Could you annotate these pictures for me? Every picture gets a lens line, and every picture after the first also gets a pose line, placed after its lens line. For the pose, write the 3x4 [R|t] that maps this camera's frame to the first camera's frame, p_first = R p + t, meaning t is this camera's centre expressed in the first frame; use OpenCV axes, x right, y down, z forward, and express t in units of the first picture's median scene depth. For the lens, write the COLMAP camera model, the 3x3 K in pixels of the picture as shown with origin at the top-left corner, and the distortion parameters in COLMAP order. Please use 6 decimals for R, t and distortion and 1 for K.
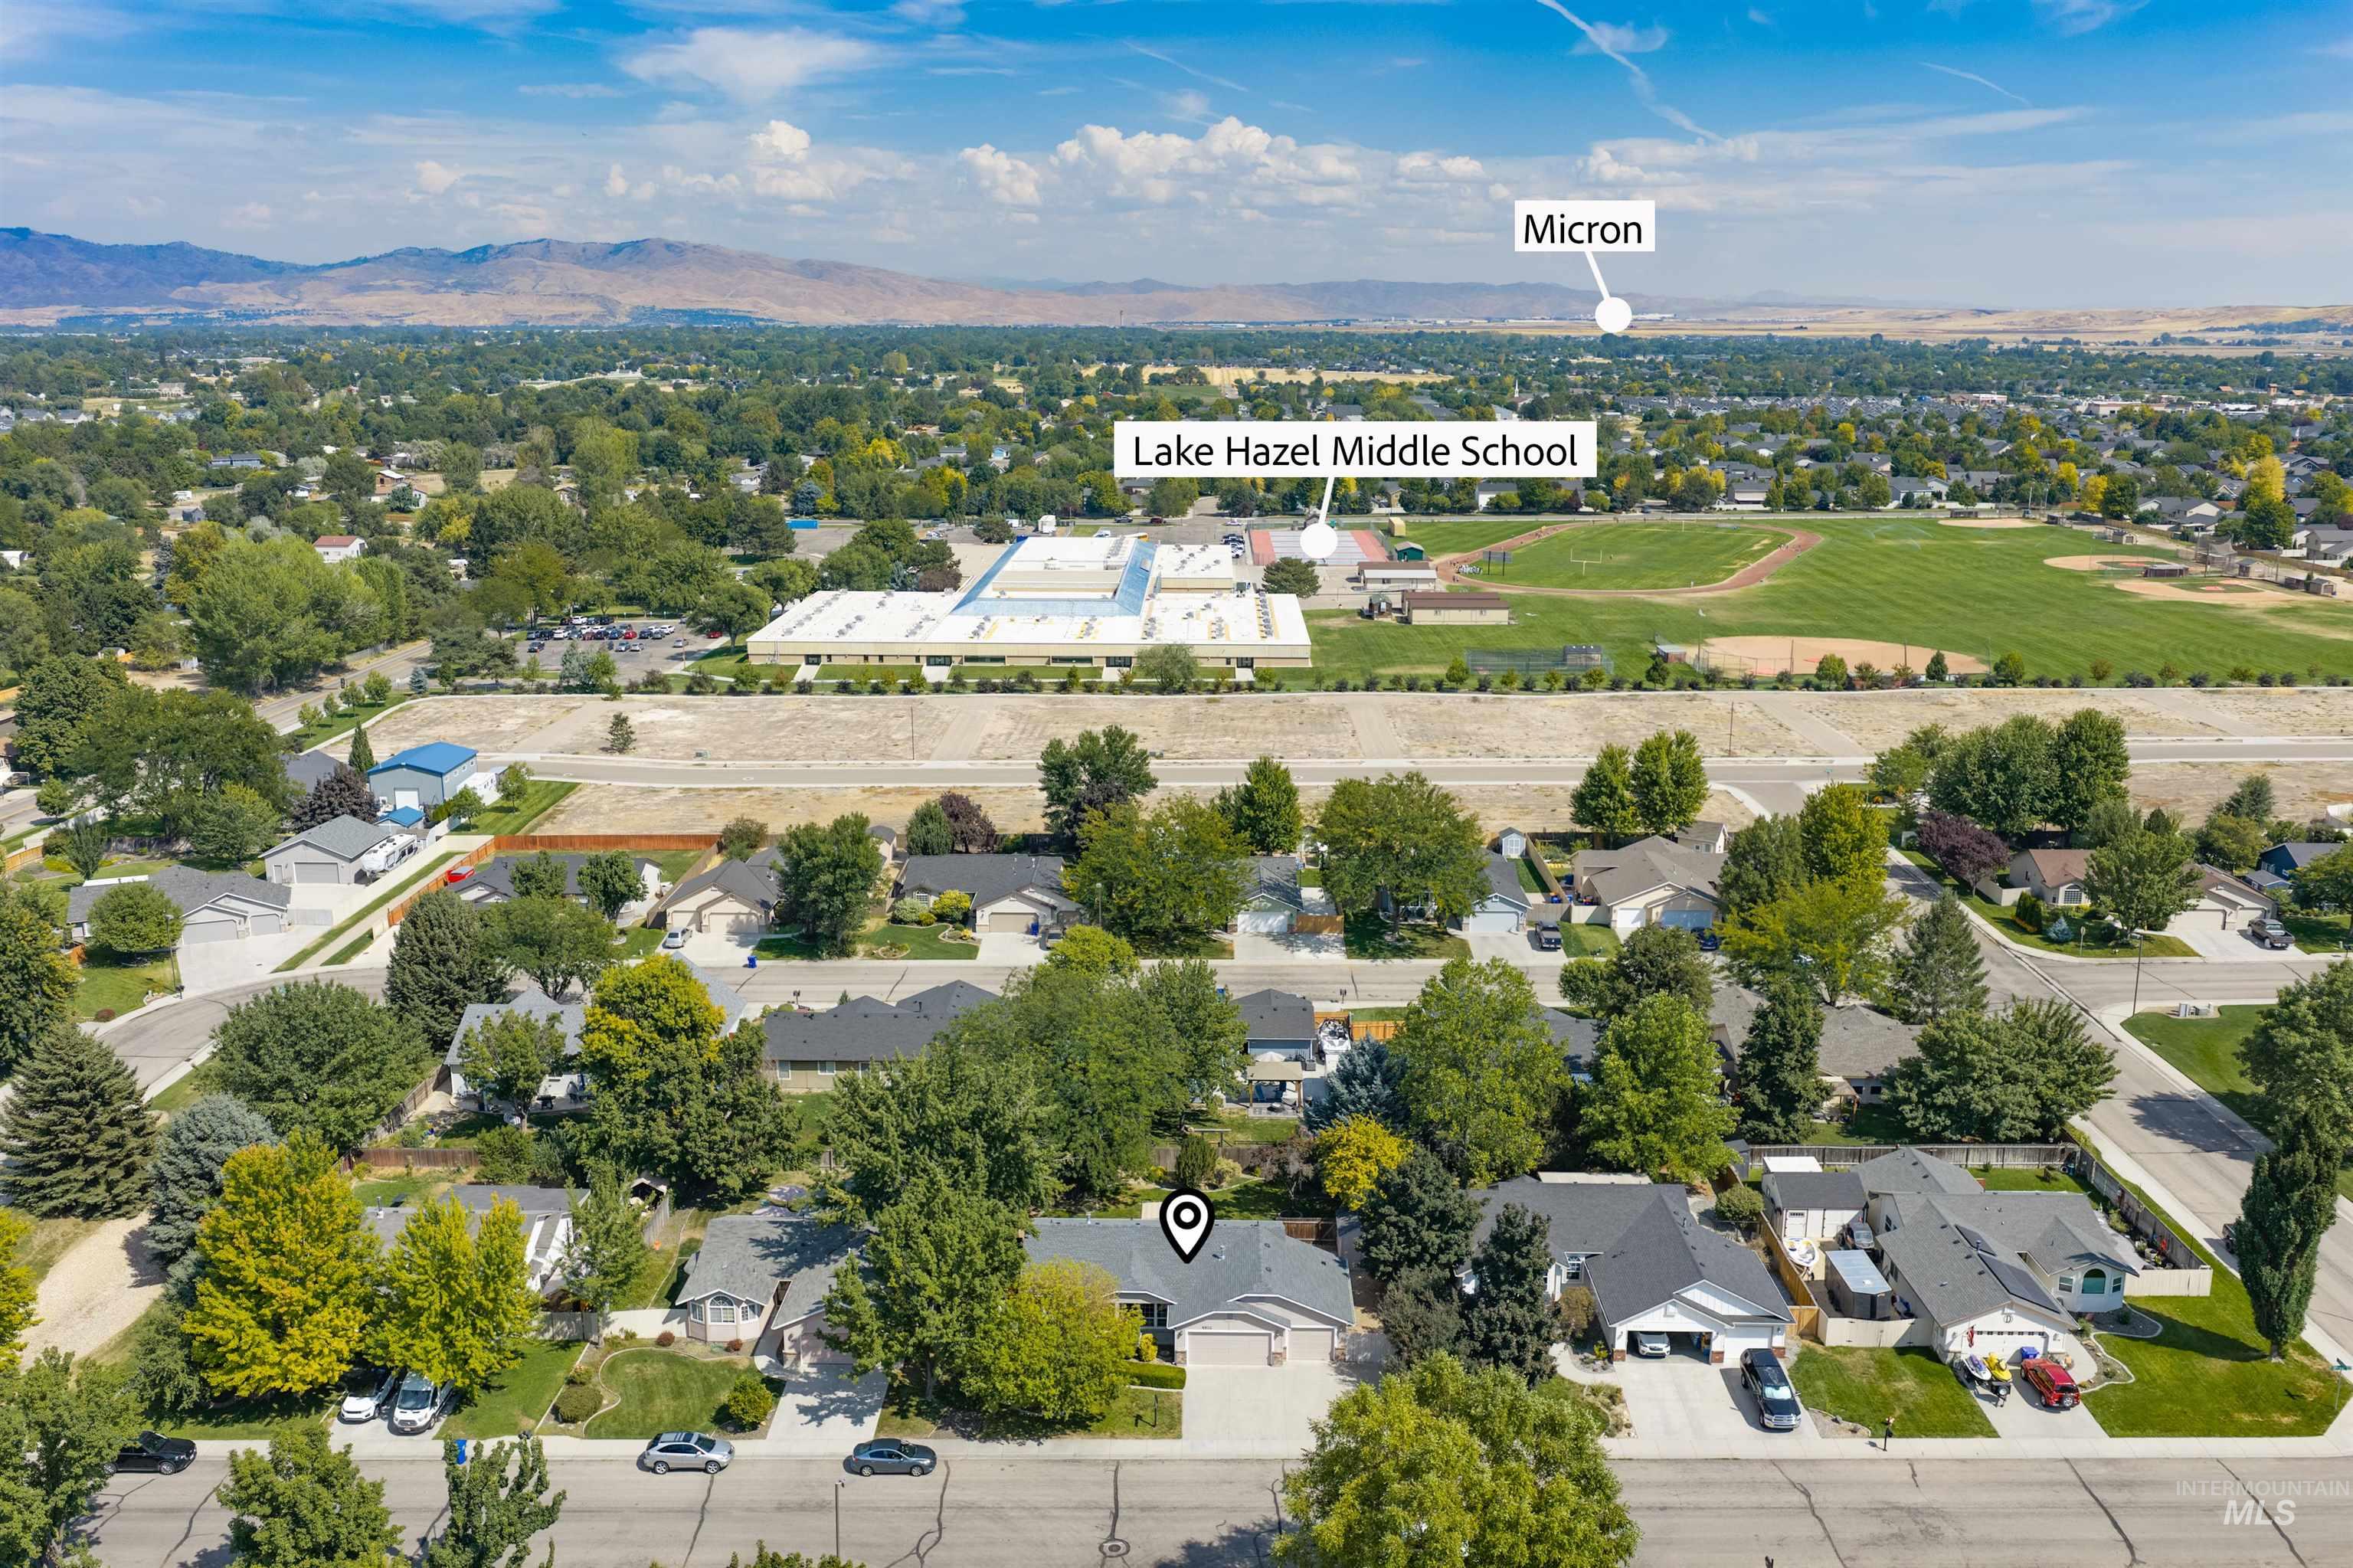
lens RADIAL K [[1922.5, 0, 1176.5], [0, 1922.5, 784.0], [0, 0, 1]] dist [0.016022, -0.004017]
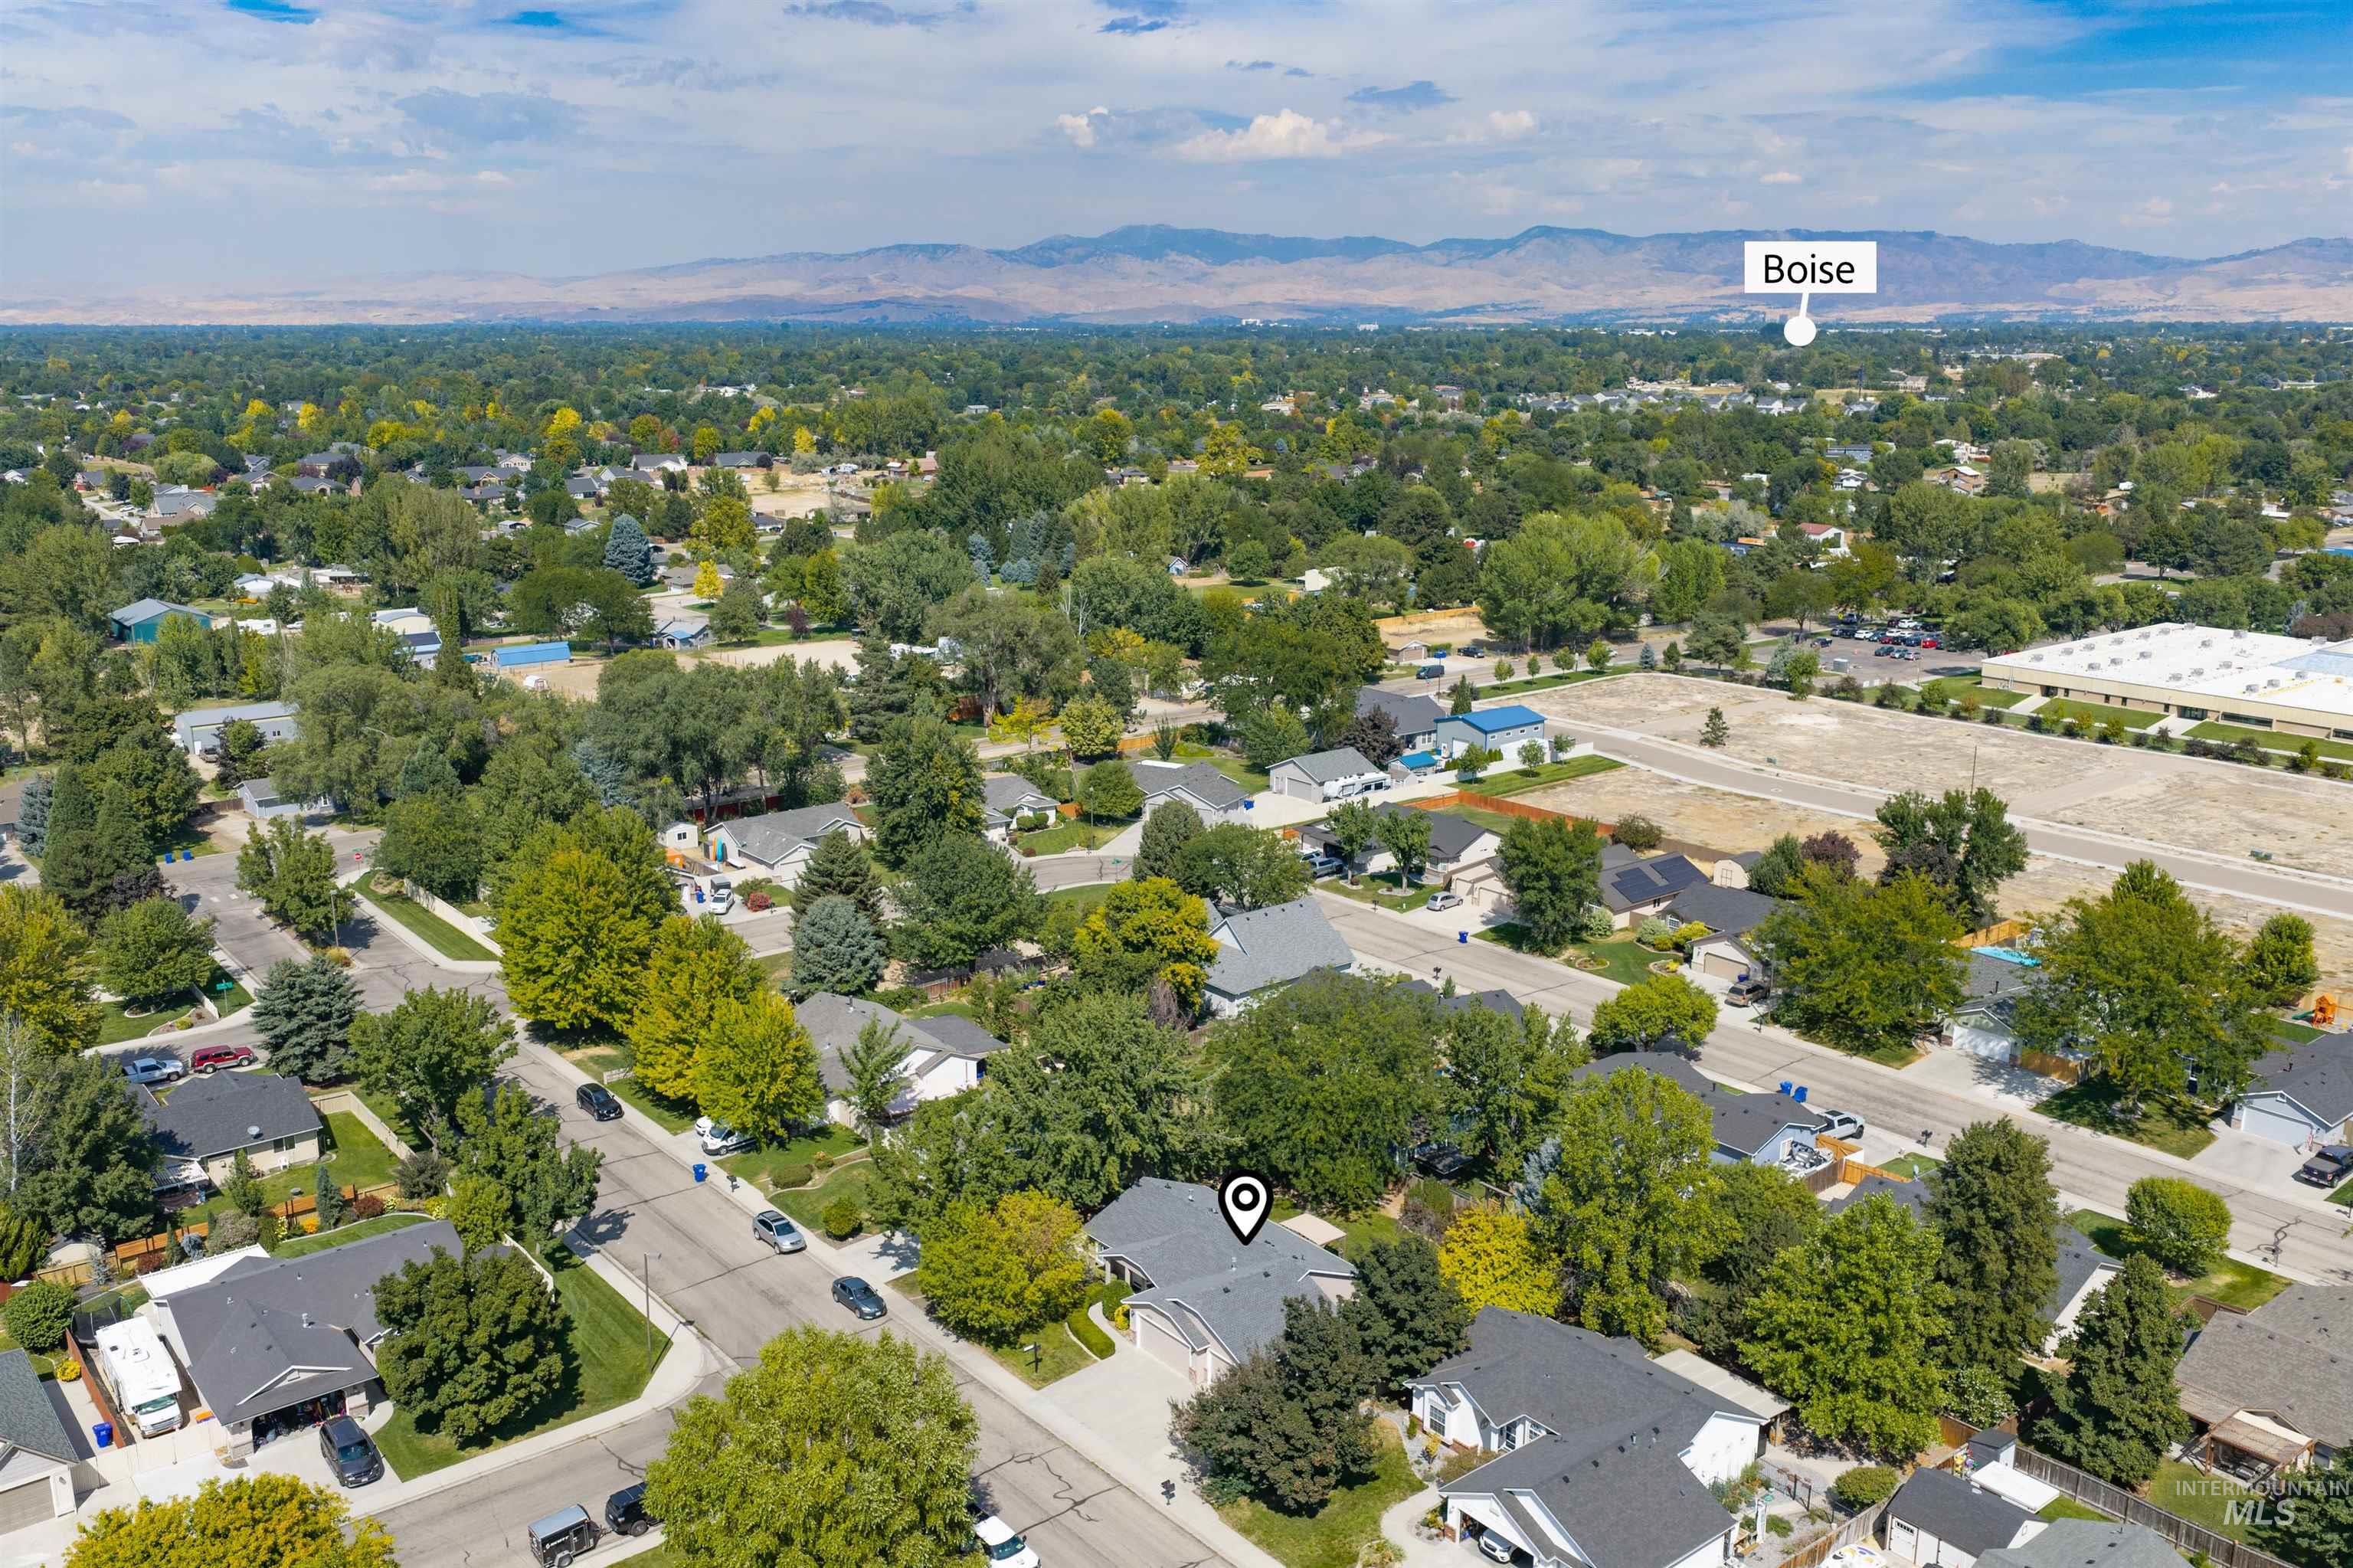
lens RADIAL K [[1948.4, 0, 1176.5], [0, 1948.4, 784.0], [0, 0, 1]] dist [-0.000386, -0.012122]
pose [[0.637751, 0.175699, -0.749936, 0.391374], [-0.175881, 0.981131, 0.080294, -0.038988], [0.749893, 0.080692, 0.656620, 0.171727]]
